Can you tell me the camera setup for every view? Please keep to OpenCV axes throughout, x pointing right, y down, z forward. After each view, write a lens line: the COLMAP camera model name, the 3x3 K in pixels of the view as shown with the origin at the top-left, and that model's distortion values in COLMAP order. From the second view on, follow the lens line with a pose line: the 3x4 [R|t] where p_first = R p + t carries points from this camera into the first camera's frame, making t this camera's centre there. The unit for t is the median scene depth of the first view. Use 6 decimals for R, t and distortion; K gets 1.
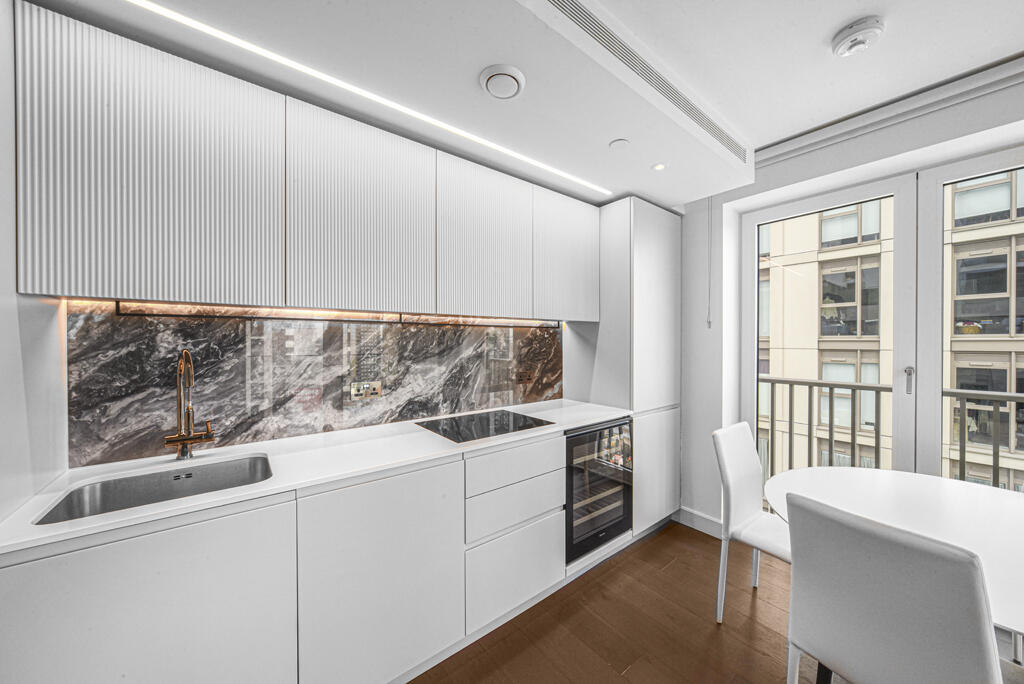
lens RADIAL K [[359.8, 0, 521.7], [0, 359.8, 344.7], [0, 0, 1]] dist [-0.004680, 0.000239]
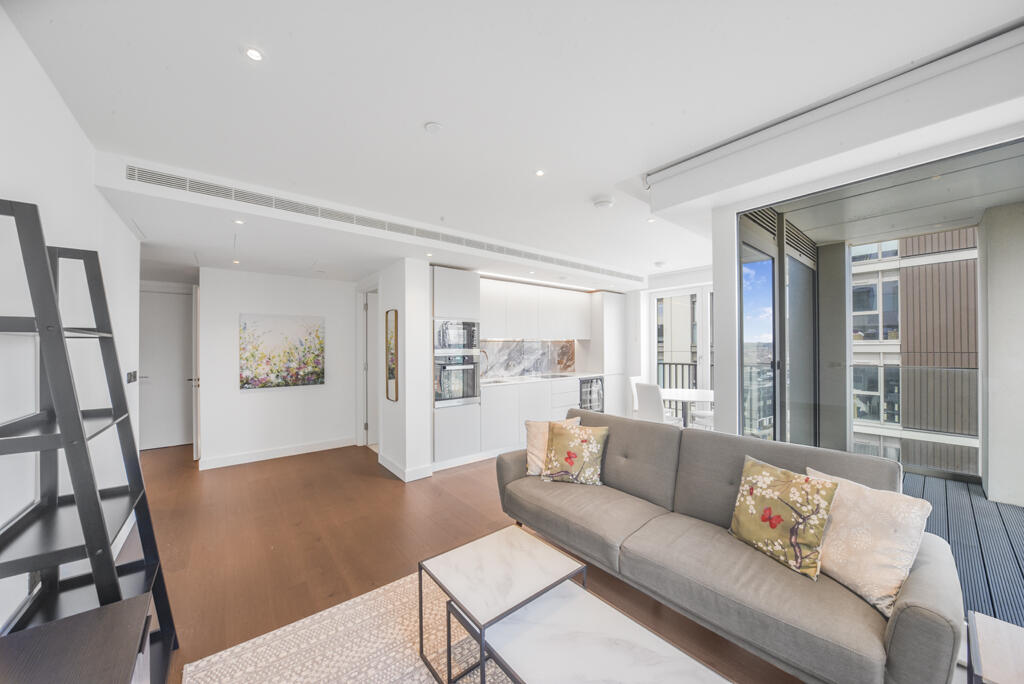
lens RADIAL K [[359.8, 0, 518.3], [0, 359.8, 349.3], [0, 0, 1]] dist [-0.004680, 0.000239]
pose [[0.999805, -0.006064, 0.018779, -0.325801], [0.006115, 0.999978, -0.002673, 0.007600], [-0.018763, 0.002787, 0.999820, -1.452933]]
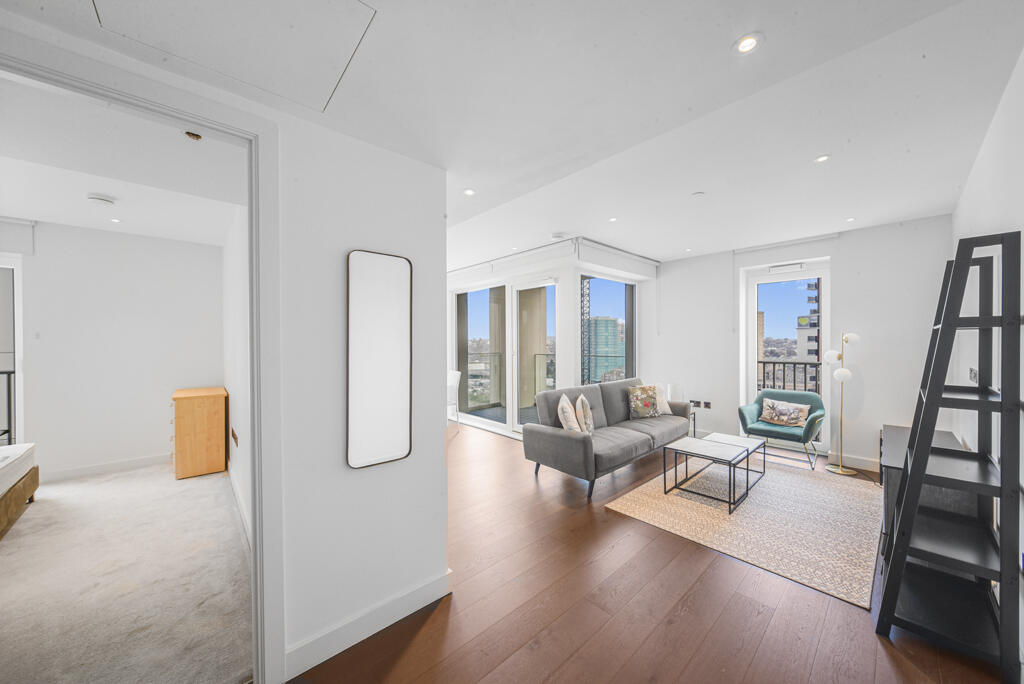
lens RADIAL K [[359.8, 0, 531.3], [0, 359.8, 341.9], [0, 0, 1]] dist [-0.004680, 0.000239]
pose [[-0.092423, 0.001140, 0.995719, -1.591934], [0.013231, 0.999912, 0.000083, -0.000854], [-0.995632, 0.013182, -0.092430, -0.055489]]
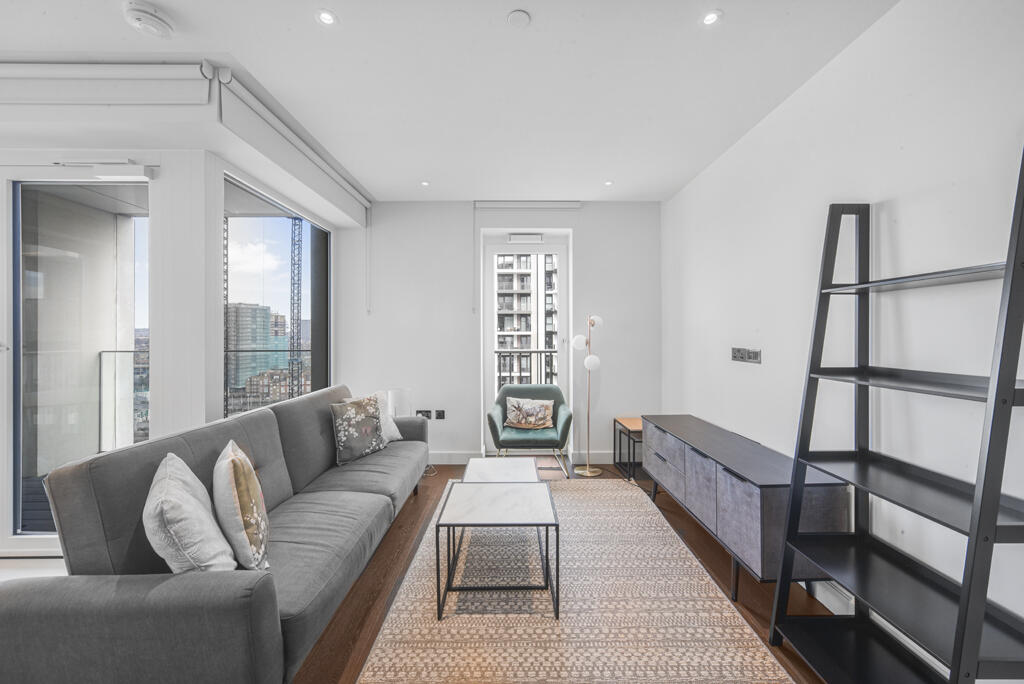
lens RADIAL K [[384.7, 0, 510.7], [0, 384.7, 335.5], [0, 0, 1]] dist [-0.000455, -0.000223]
pose [[-0.776442, 0.002474, 0.630184, -0.869768], [0.007946, 0.999951, 0.005865, 0.043524], [-0.630138, 0.009562, -0.776424, -0.201965]]
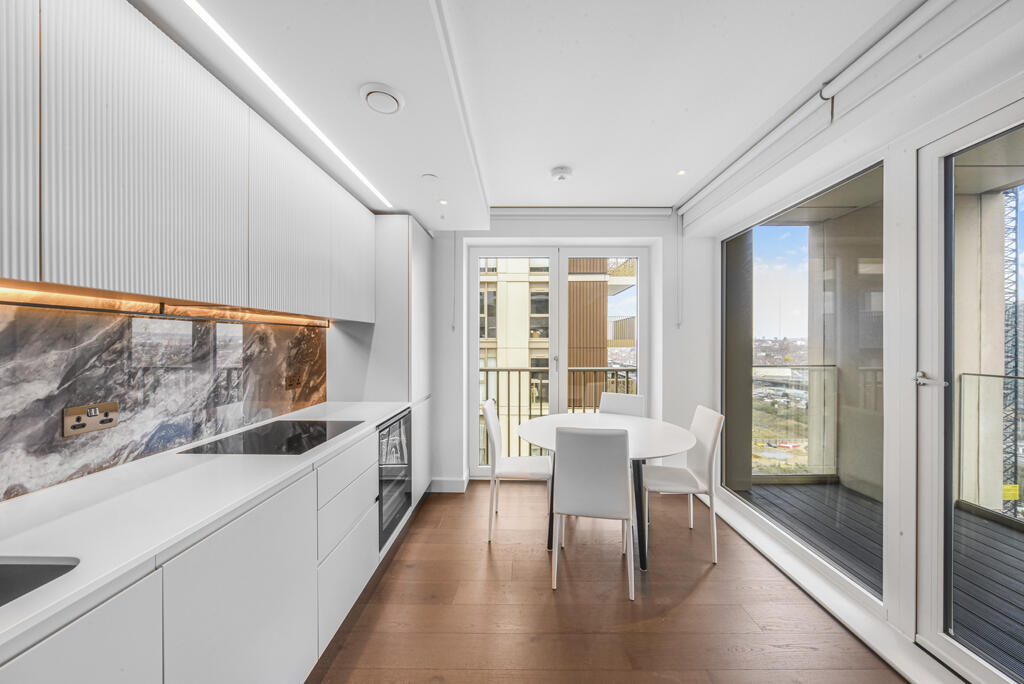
lens RADIAL K [[359.8, 0, 520.8], [0, 359.8, 344.8], [0, 0, 1]] dist [-0.004680, 0.000239]
pose [[0.630928, -0.004665, 0.775827, -0.332413], [0.005395, 0.999984, 0.001626, 0.000608], [-0.775823, 0.003159, 0.630943, 0.004921]]
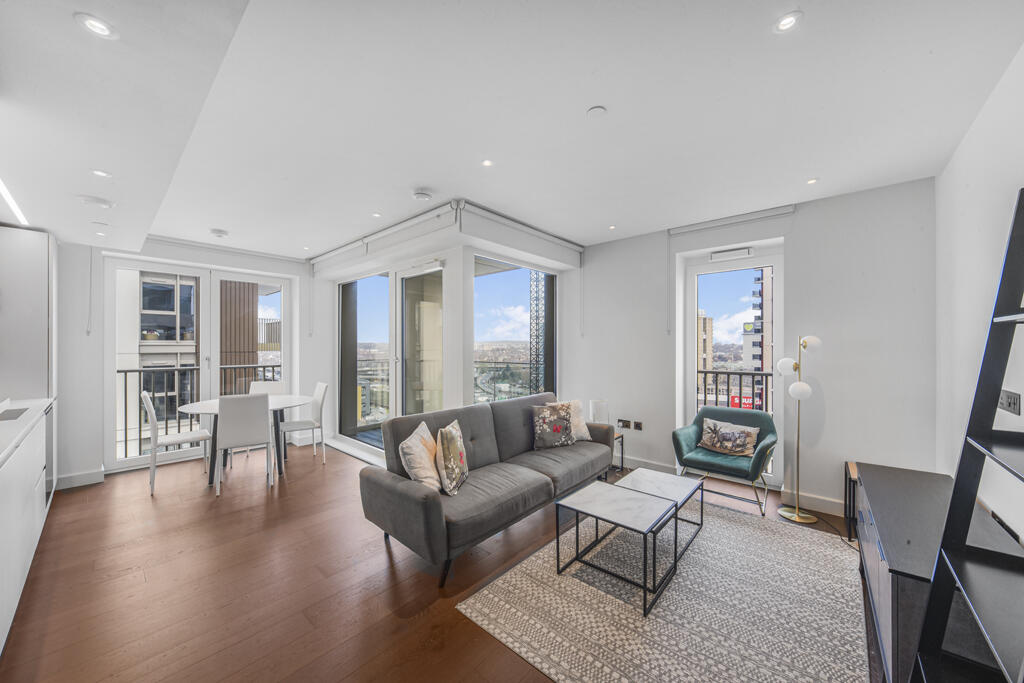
lens RADIAL K [[359.8, 0, 521.3], [0, 359.8, 346.9], [0, 0, 1]] dist [-0.004680, 0.000239]
pose [[-0.181500, -0.002185, 0.983389, -1.172847], [0.007168, 0.999968, 0.003545, 0.003838], [-0.983365, 0.007692, -0.181478, -0.413490]]
